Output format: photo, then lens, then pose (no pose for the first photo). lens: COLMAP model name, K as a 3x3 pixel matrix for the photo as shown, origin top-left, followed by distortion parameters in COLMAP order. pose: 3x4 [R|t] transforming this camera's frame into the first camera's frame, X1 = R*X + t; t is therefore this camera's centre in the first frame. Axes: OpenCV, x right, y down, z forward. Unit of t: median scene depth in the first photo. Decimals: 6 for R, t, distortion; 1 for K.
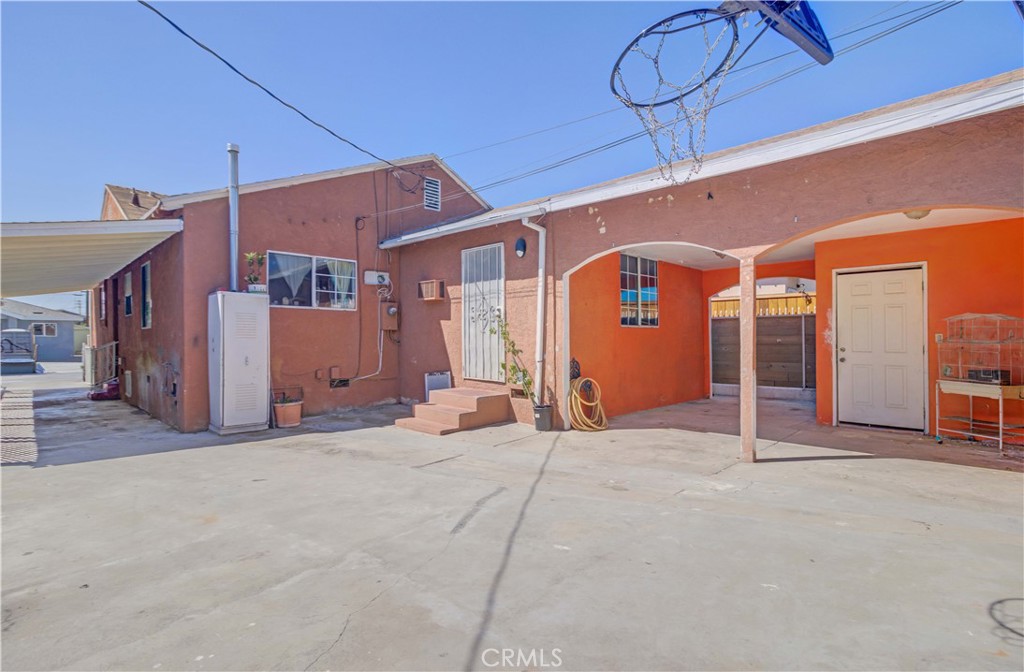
lens RADIAL K [[498.6, 0, 510.9], [0, 498.6, 347.3], [0, 0, 1]] dist [-0.010549, 0.000708]
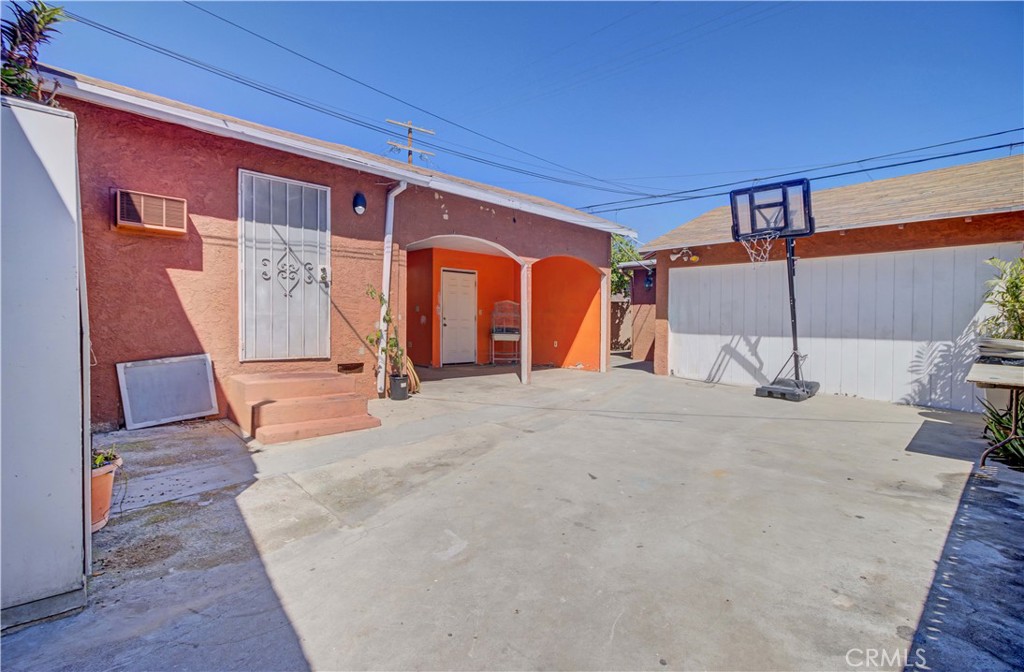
lens RADIAL K [[472.9, 0, 517.6], [0, 472.9, 327.7], [0, 0, 1]] dist [-0.013474, 0.011902]
pose [[0.027606, -0.019500, 0.999429, -0.825750], [-0.002437, 0.999805, 0.019574, 0.004283], [-0.999616, -0.002976, 0.027553, 0.706649]]
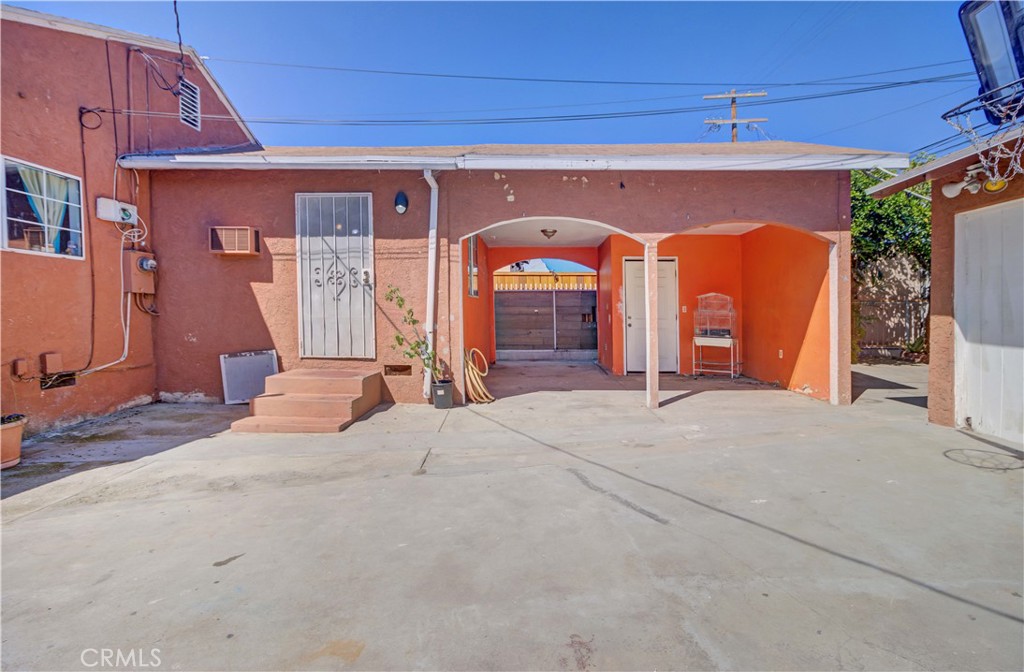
lens RADIAL K [[472.9, 0, 517.6], [0, 472.9, 327.7], [0, 0, 1]] dist [-0.013474, 0.011902]
pose [[0.730579, -0.021458, 0.682491, -0.403607], [0.008804, 0.999719, 0.022008, 0.002241], [-0.682772, -0.010069, 0.730562, 0.263418]]
